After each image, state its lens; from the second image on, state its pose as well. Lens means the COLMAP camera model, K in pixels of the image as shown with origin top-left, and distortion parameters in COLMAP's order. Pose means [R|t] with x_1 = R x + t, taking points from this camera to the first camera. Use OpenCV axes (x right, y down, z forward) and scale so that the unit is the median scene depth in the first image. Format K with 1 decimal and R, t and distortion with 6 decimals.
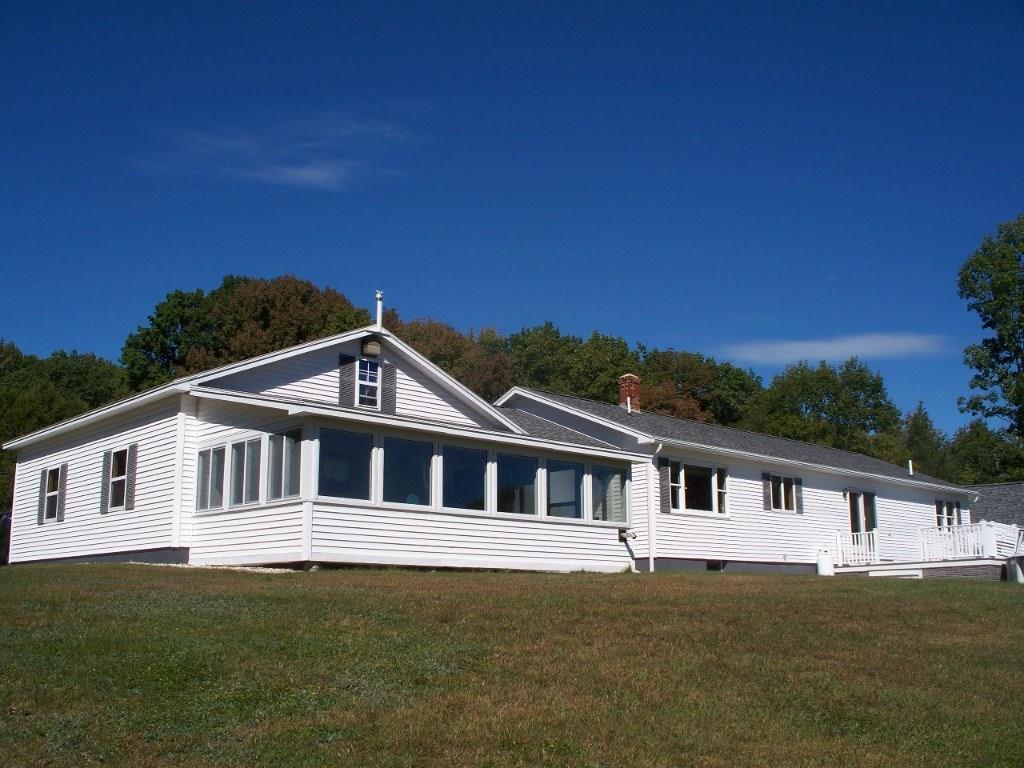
lens RADIAL K [[1062.5, 0, 512.0], [0, 1062.5, 384.0], [0, 0, 1]] dist [-0.180440, 0.014271]
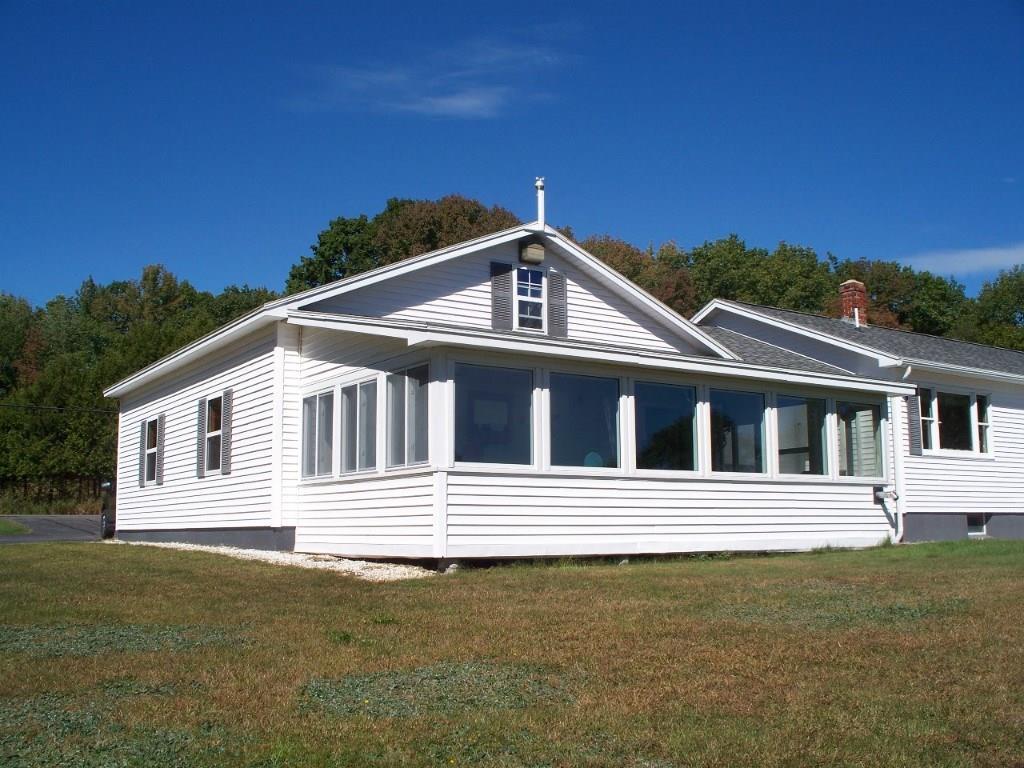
lens RADIAL K [[1062.5, 0, 512.0], [0, 1062.5, 384.0], [0, 0, 1]] dist [-0.180440, 0.014271]
pose [[0.985389, -0.025302, -0.168427, -0.021977], [0.037628, 0.996809, 0.070399, 0.006041], [0.166108, -0.075708, 0.983197, 0.245940]]
